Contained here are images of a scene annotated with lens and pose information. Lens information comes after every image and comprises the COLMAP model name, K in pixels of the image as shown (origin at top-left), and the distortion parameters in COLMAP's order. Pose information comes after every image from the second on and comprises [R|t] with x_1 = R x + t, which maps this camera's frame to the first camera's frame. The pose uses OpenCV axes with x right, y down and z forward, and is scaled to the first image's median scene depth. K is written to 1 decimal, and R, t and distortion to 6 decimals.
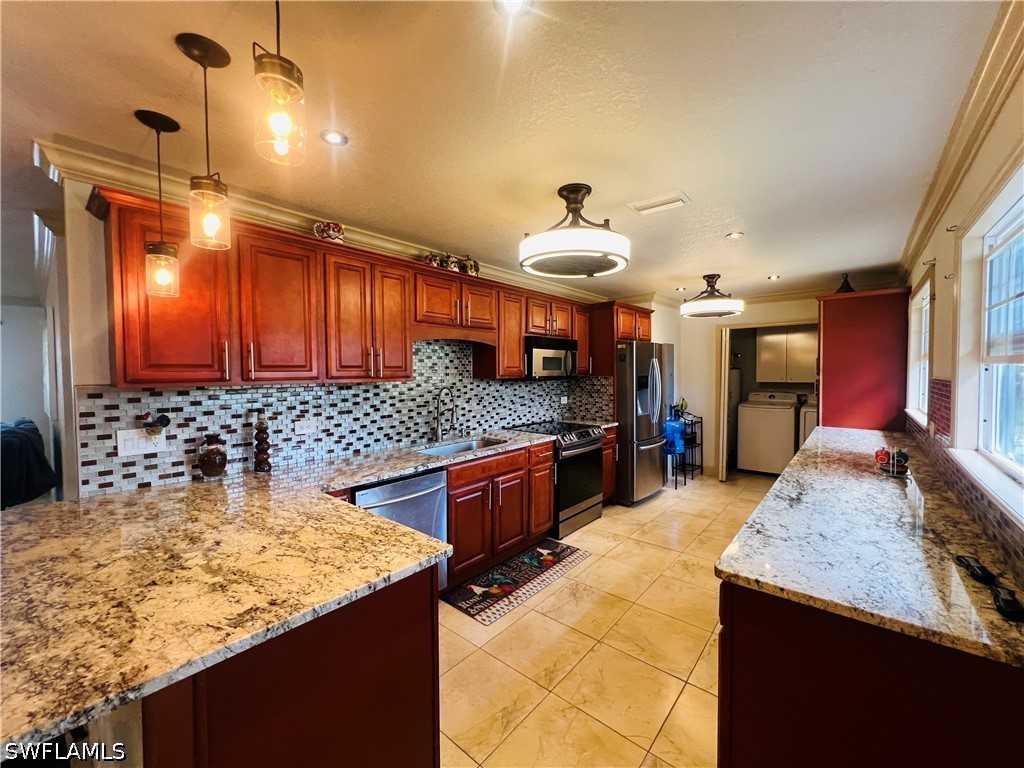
lens RADIAL K [[407.2, 0, 513.4], [0, 407.2, 385.4], [0, 0, 1]] dist [-0.002964, 0.000532]
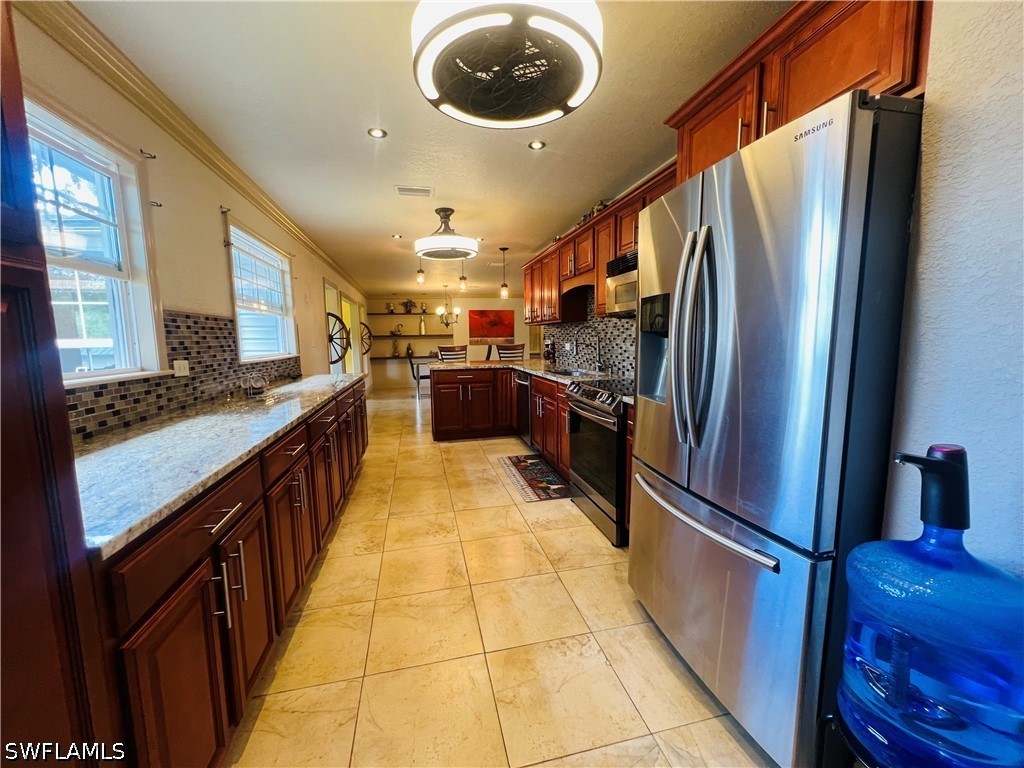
lens RADIAL K [[407.2, 0, 512.3], [0, 407.2, 383.5], [0, 0, 1]] dist [-0.002964, 0.000532]
pose [[-0.596636, 0.102570, -0.795930, 0.954394], [-0.010964, 0.990664, 0.135884, 0.010841], [0.802437, 0.089800, -0.589942, 1.532004]]
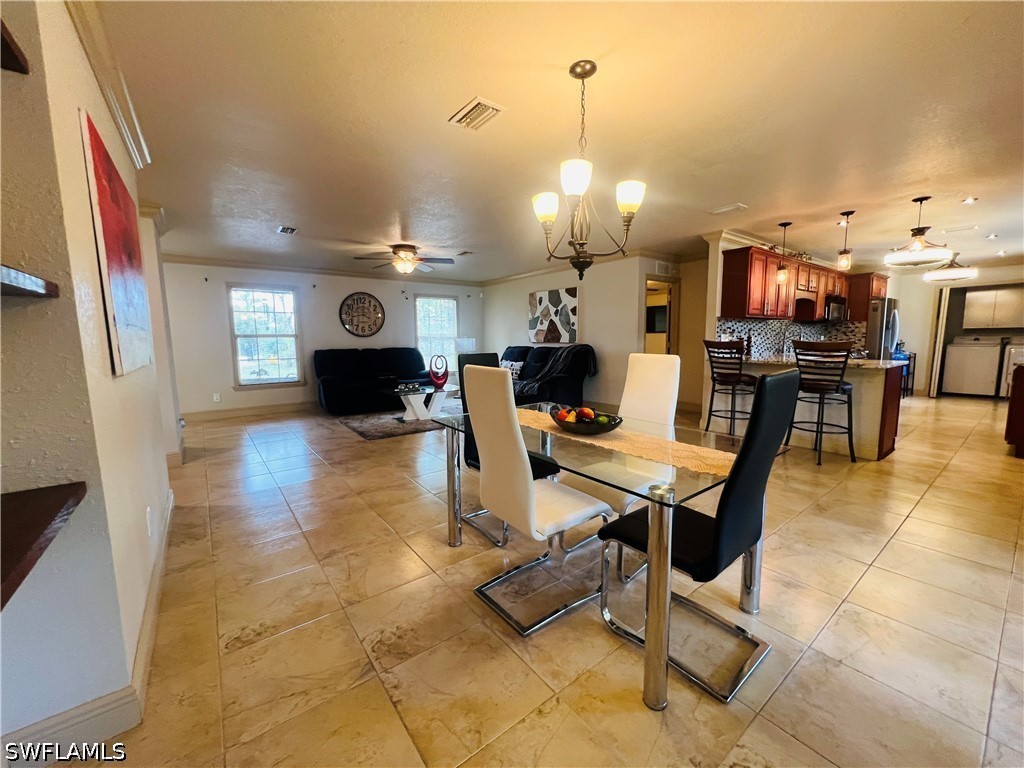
lens RADIAL K [[407.2, 0, 514.7], [0, 407.2, 385.4], [0, 0, 1]] dist [-0.002964, 0.000532]
pose [[0.976812, 0.021230, -0.213043, -1.010995], [-0.002963, 0.996317, 0.085701, 0.128378], [0.214078, -0.083082, 0.973277, -1.134568]]
